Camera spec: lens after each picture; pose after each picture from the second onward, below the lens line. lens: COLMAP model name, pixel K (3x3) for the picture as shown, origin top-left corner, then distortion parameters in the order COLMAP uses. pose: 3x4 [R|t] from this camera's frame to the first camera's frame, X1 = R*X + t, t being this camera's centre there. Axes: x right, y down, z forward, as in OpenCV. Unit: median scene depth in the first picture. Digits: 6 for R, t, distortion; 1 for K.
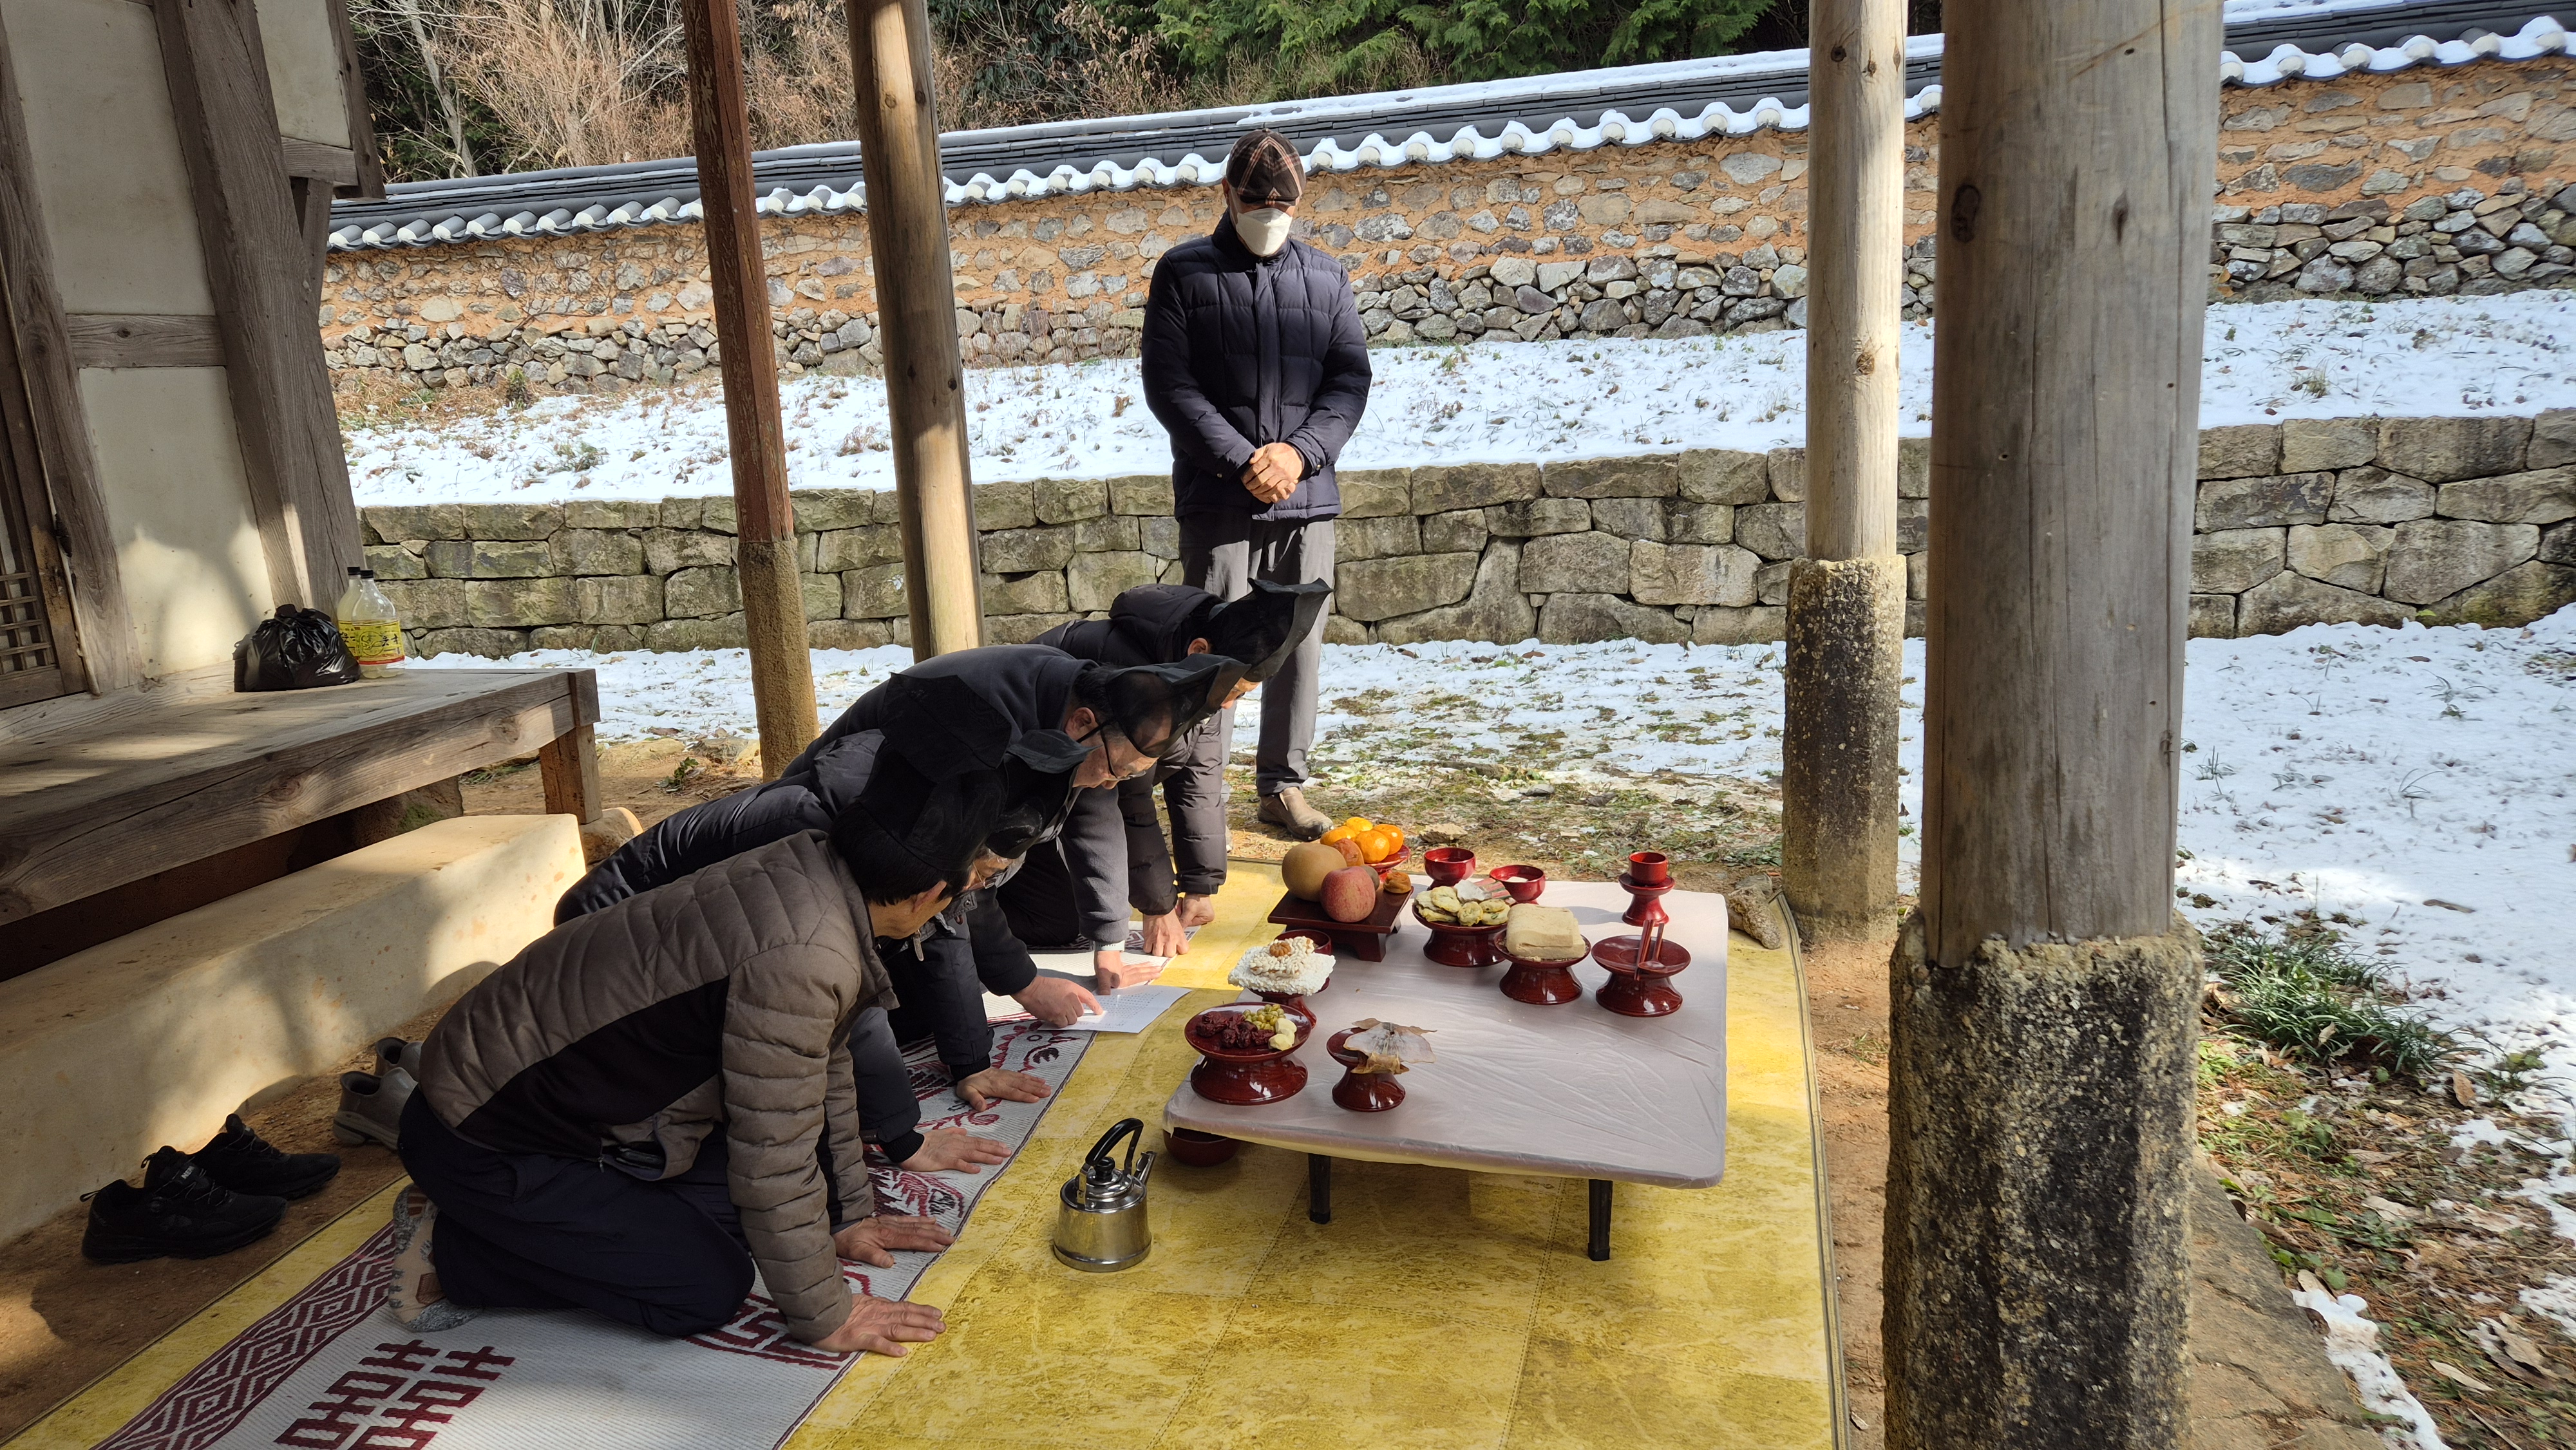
lens RADIAL K [[1717.9, 0, 1287.7], [0, 1717.9, 726.6], [0, 0, 1]] dist [0.086264, -0.070976]
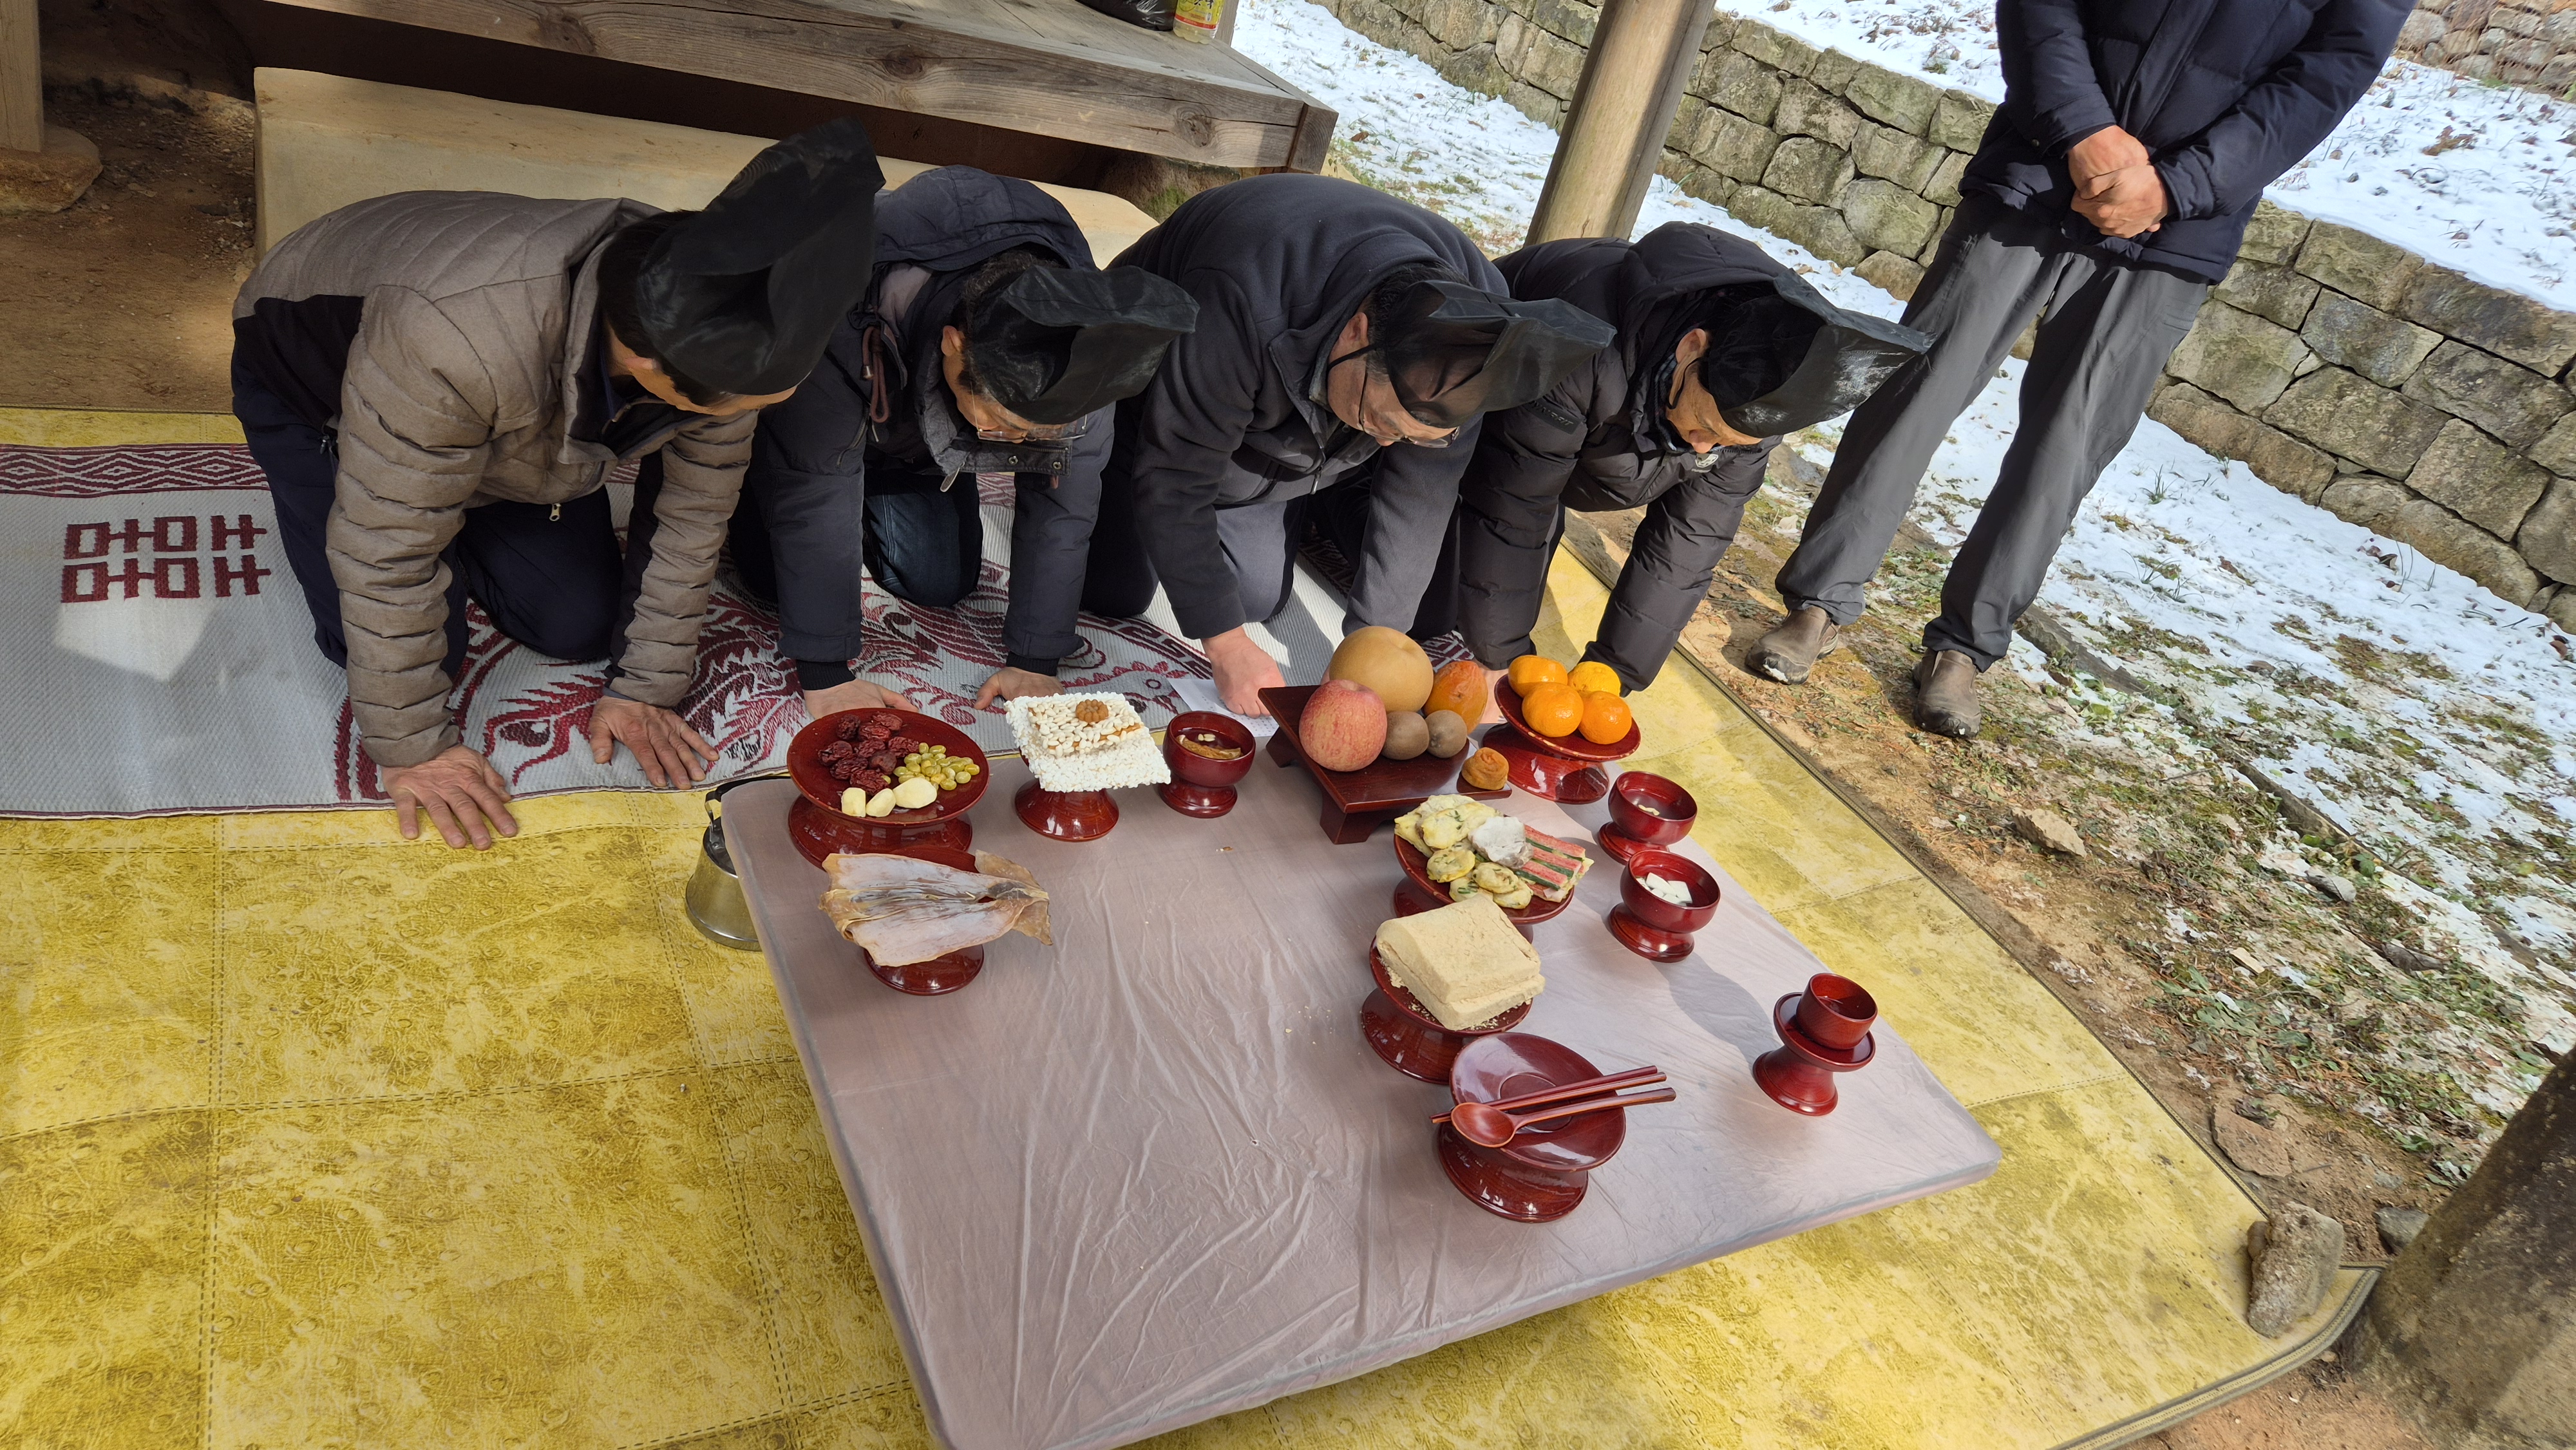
lens RADIAL K [[1717.9, 0, 1291.6], [0, 1717.9, 719.6], [0, 0, 1]] dist [0.086264, -0.070976]
pose [[0.643098, 0.551887, -0.530891, 0.240603], [-0.432424, 0.833870, 0.343030, -0.075614], [0.632008, 0.008969, 0.774910, 0.342977]]
